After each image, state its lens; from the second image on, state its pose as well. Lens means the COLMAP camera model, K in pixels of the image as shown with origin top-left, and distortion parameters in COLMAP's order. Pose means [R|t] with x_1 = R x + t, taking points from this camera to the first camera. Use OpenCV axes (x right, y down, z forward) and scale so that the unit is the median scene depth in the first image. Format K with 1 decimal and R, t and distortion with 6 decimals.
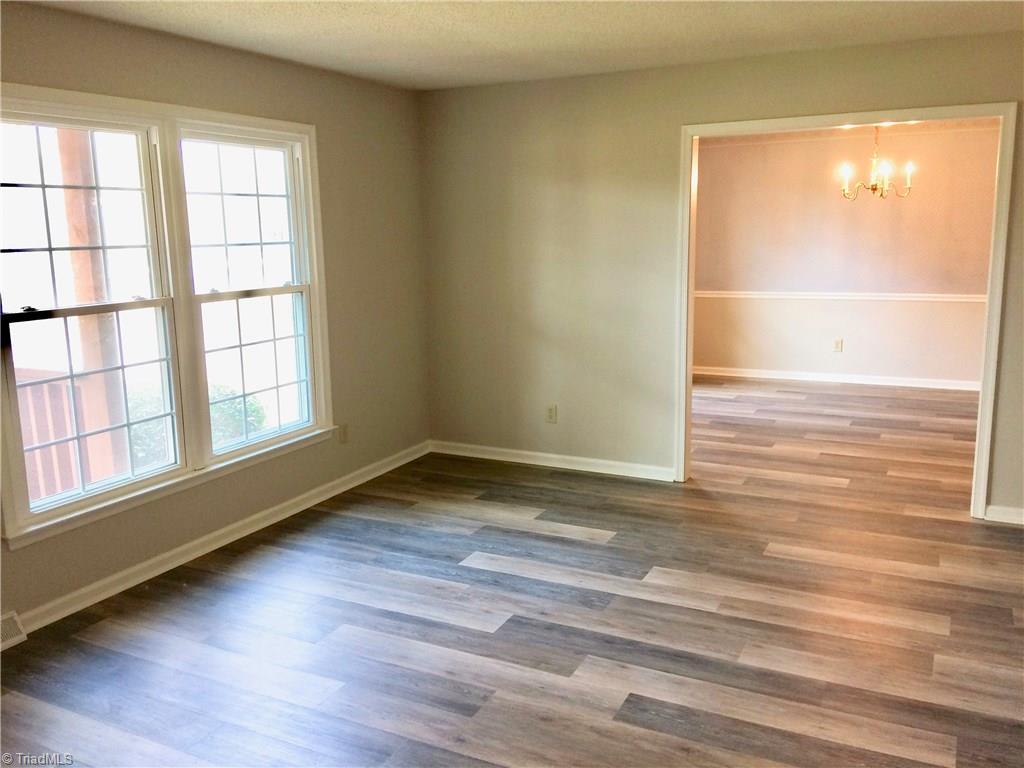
lens RADIAL K [[873.7, 0, 513.3], [0, 873.7, 377.3], [0, 0, 1]] dist [0.089845, -0.005810]
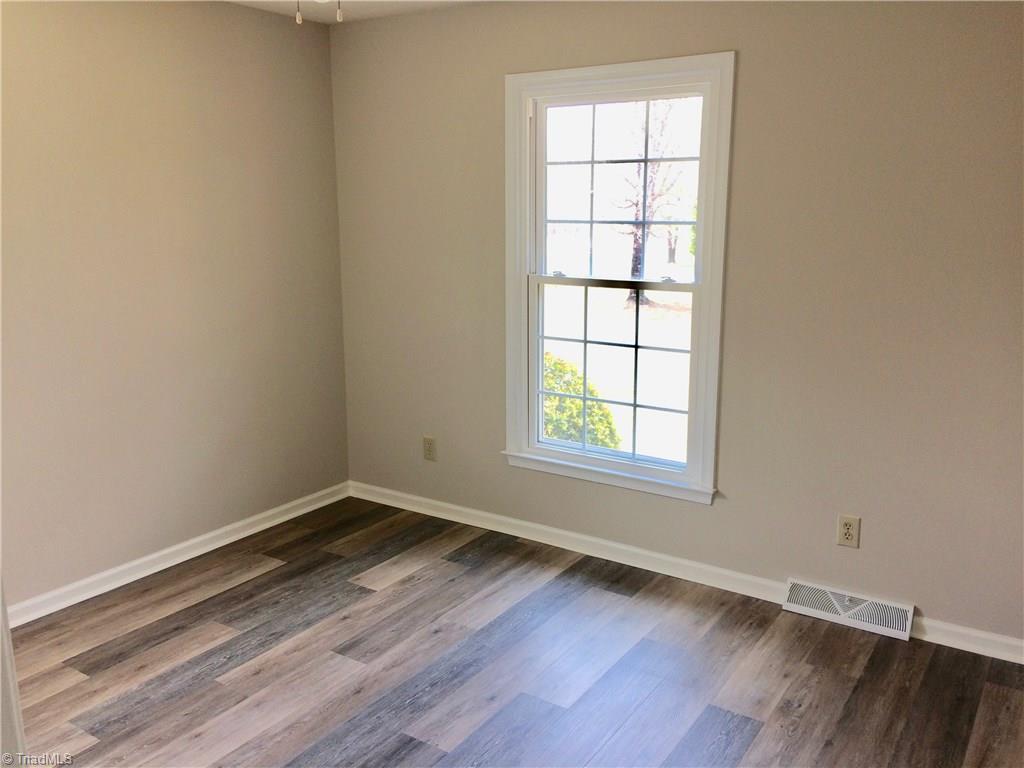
lens RADIAL K [[873.7, 0, 501.4], [0, 873.7, 397.8], [0, 0, 1]] dist [0.089845, -0.005810]
pose [[-0.133500, 0.228833, -0.964268, 0.588841], [-0.171918, 0.952879, 0.249931, -0.196610], [0.976024, 0.199141, -0.087869, 1.076686]]
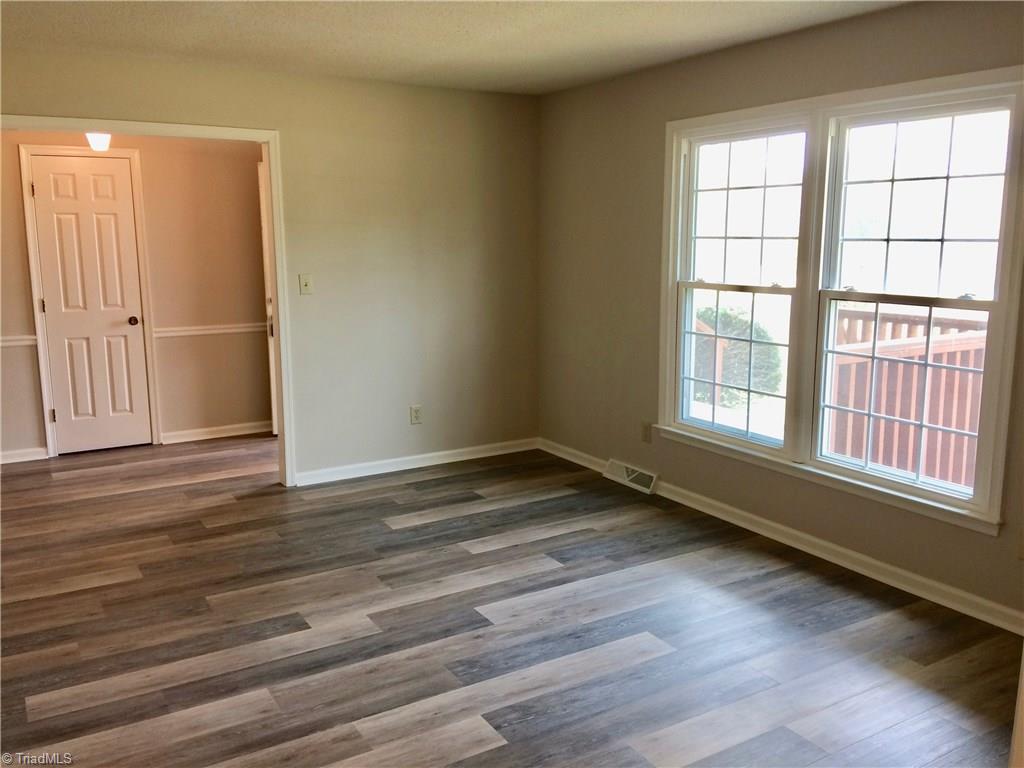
lens RADIAL K [[873.7, 0, 511.6], [0, 873.7, 386.3], [0, 0, 1]] dist [0.089845, -0.005810]
pose [[-0.532520, 0.169932, -0.829184, 0.748519], [-0.133357, 0.950559, 0.280451, -0.255333], [0.835846, 0.259923, -0.483530, 1.409500]]
